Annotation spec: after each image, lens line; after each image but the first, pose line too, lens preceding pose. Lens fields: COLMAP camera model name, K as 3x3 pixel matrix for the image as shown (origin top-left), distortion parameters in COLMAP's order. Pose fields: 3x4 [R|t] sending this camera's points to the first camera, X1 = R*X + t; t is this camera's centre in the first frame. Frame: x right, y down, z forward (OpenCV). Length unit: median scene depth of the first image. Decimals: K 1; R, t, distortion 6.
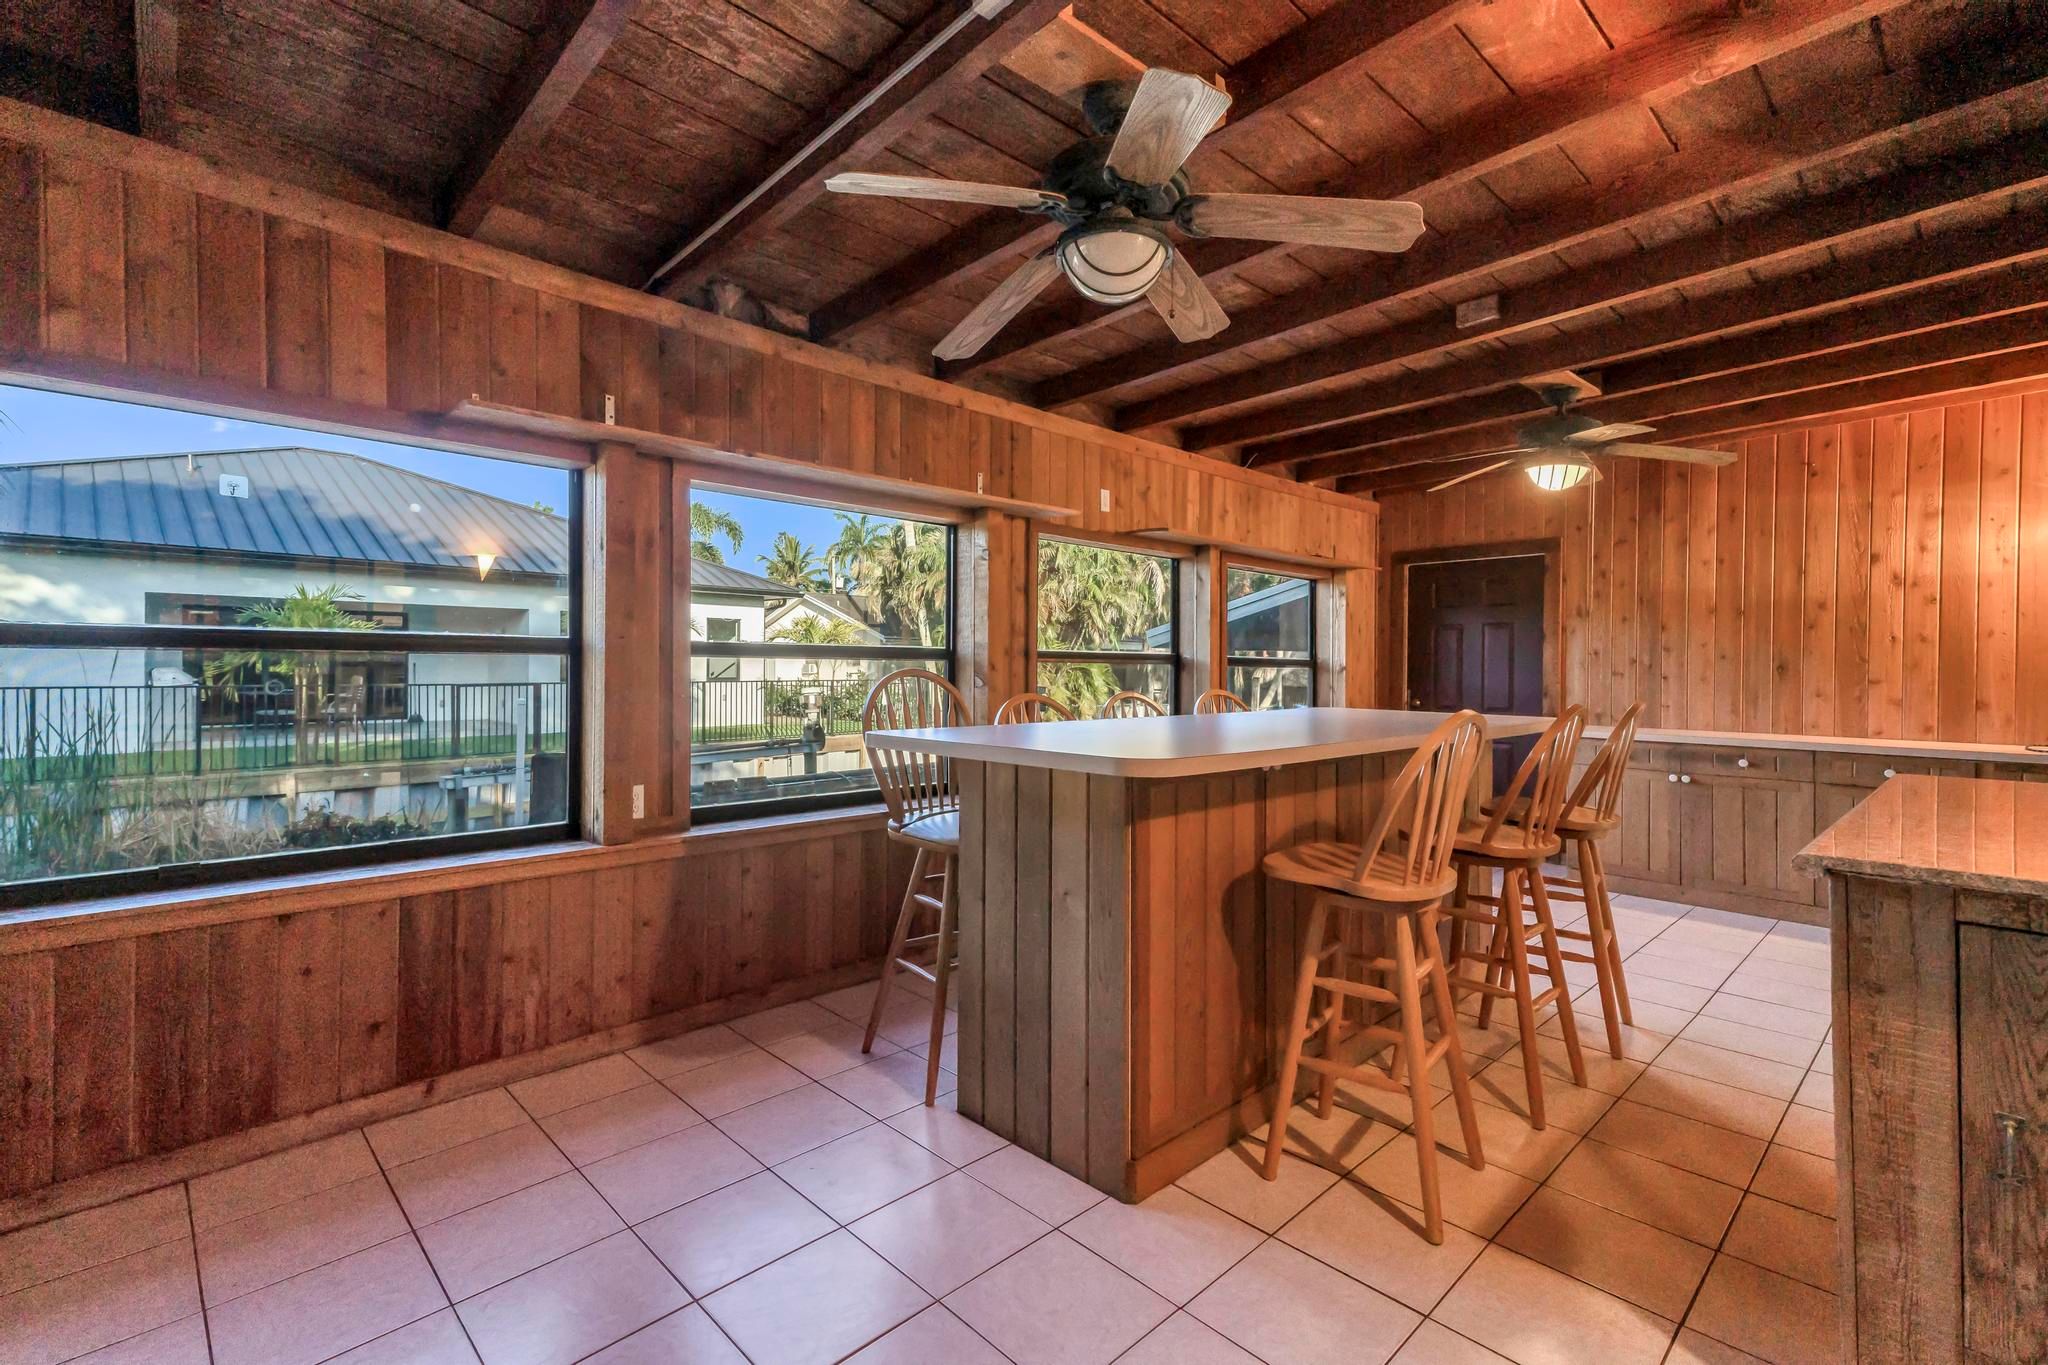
lens RADIAL K [[915.2, 0, 1021.0], [0, 915.2, 669.4], [0, 0, 1]] dist [0.042643, -0.000051]
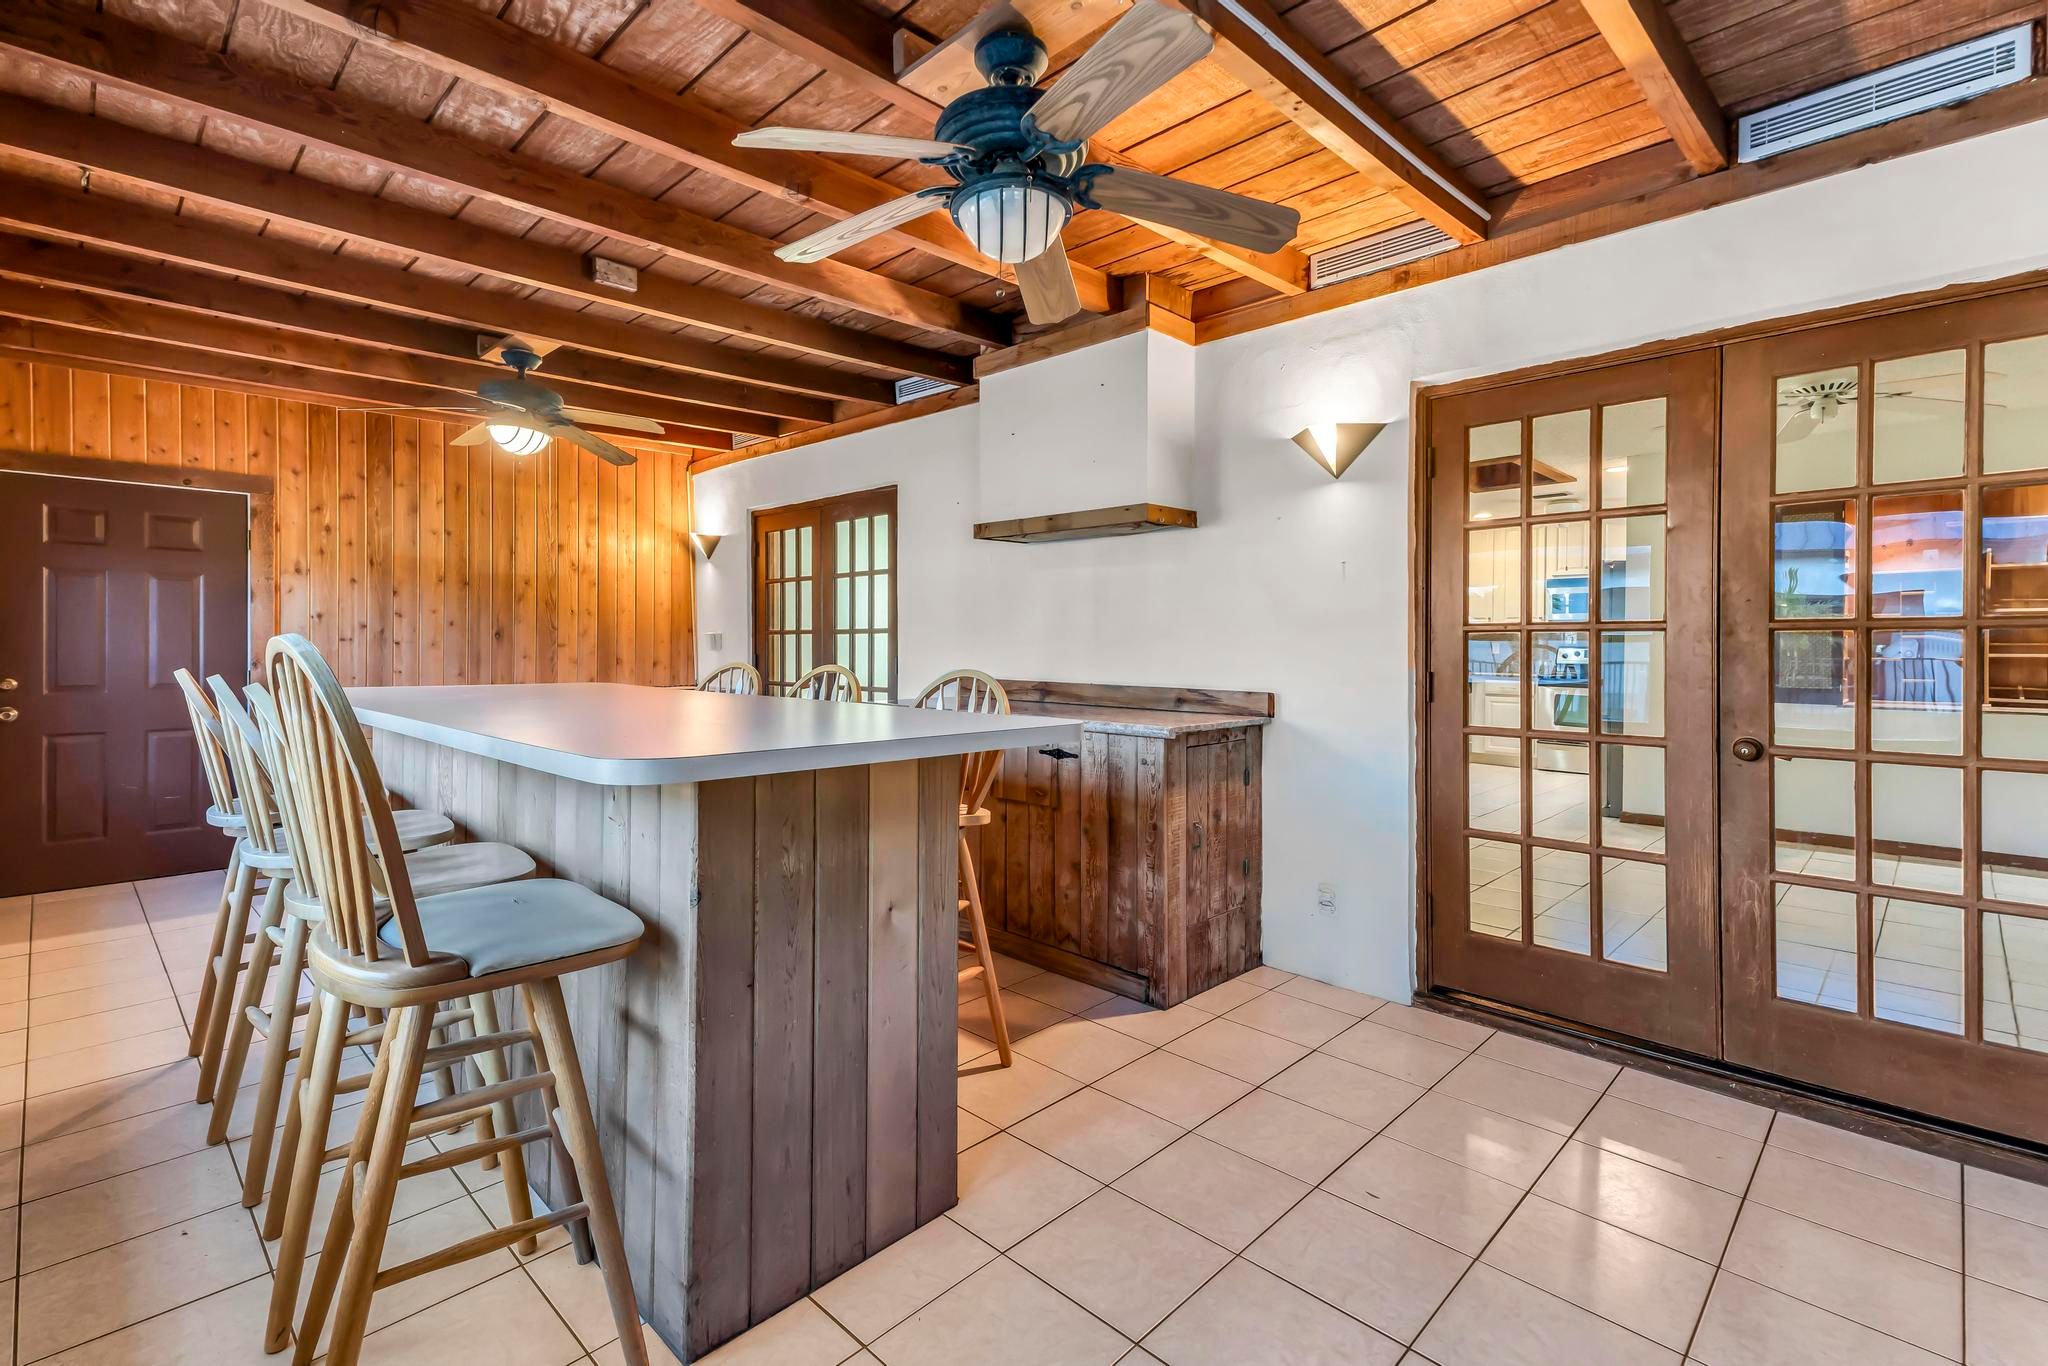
lens RADIAL K [[920.4, 0, 1028.6], [0, 920.4, 639.6], [0, 0, 1]] dist [0.000797, 0.000125]
pose [[-0.046492, -0.002101, 0.998916, -0.363660], [-0.005467, 0.999983, 0.001849, -0.000252], [-0.998904, -0.005375, -0.046503, 0.430253]]
